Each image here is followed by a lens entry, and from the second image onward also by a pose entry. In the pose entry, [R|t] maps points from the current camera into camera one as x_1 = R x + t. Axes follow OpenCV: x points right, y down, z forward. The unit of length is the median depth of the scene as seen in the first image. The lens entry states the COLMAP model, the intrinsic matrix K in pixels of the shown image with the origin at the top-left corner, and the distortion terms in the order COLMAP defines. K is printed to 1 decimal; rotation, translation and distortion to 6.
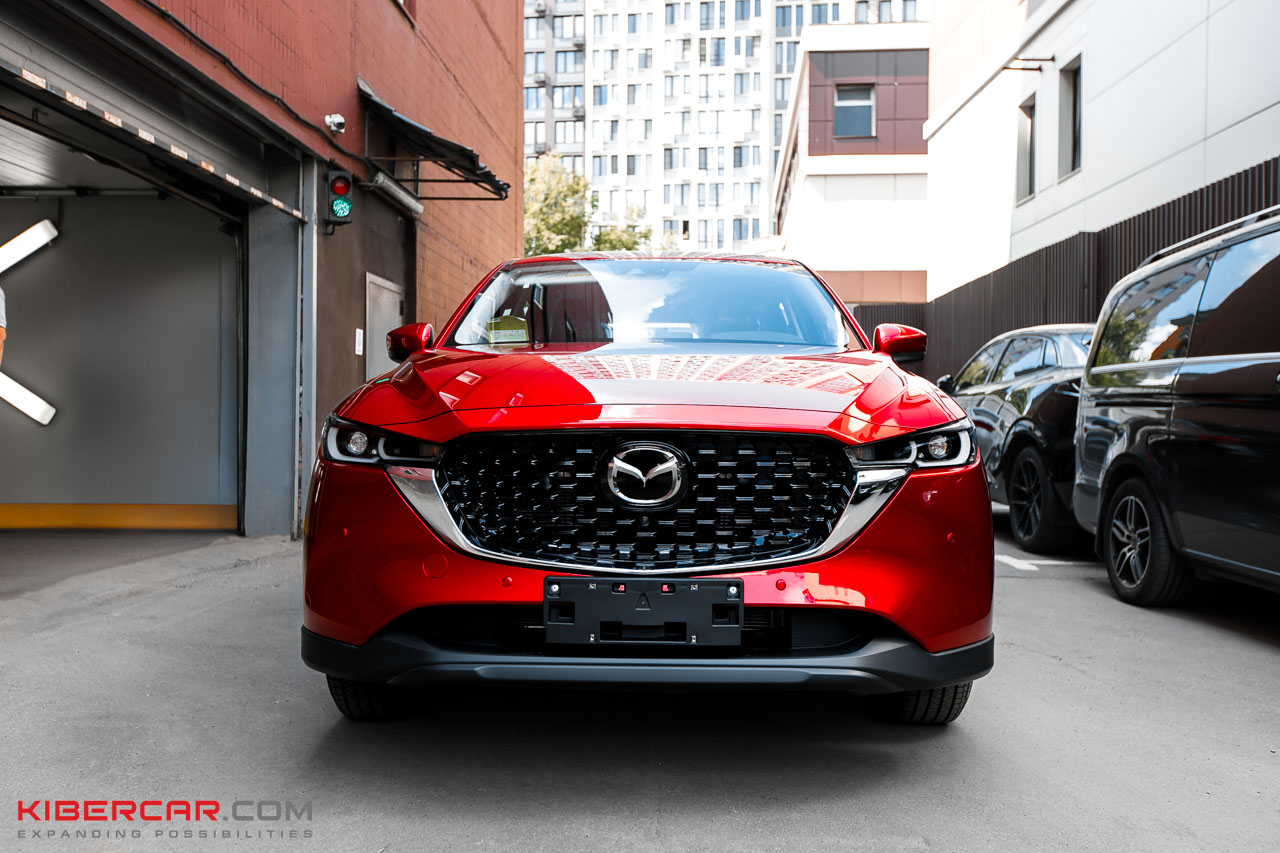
lens RADIAL K [[1172.2, 0, 637.2], [0, 1172.2, 422.3], [0, 0, 1]] dist [0.004082, -0.002460]
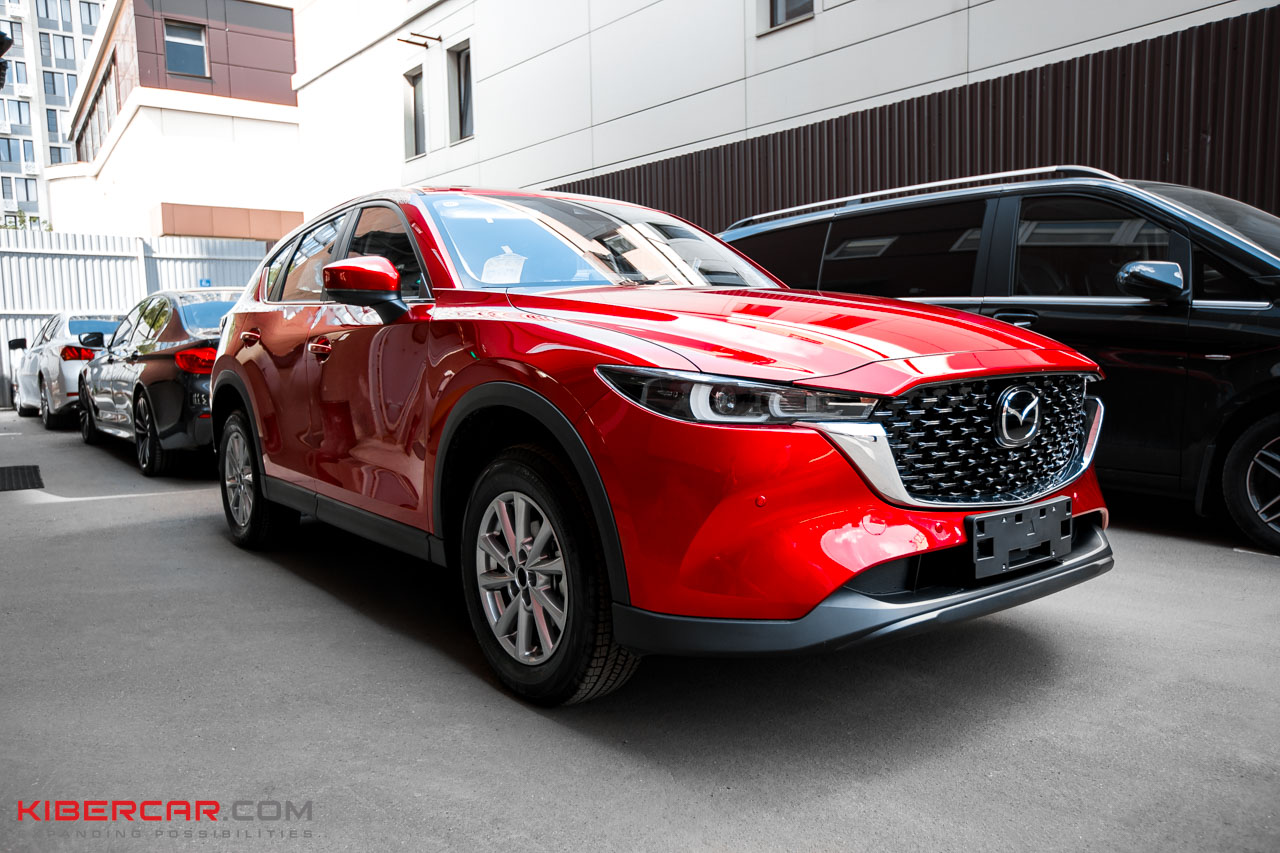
lens RADIAL K [[967.7, 0, 640.5], [0, 967.7, 423.3], [0, 0, 1]] dist [0.006239, 0.010887]
pose [[0.741789, -0.078987, 0.665966, -0.174954], [0.023256, 0.995472, 0.092164, -0.007896], [-0.670230, -0.052879, 0.740267, 0.114045]]
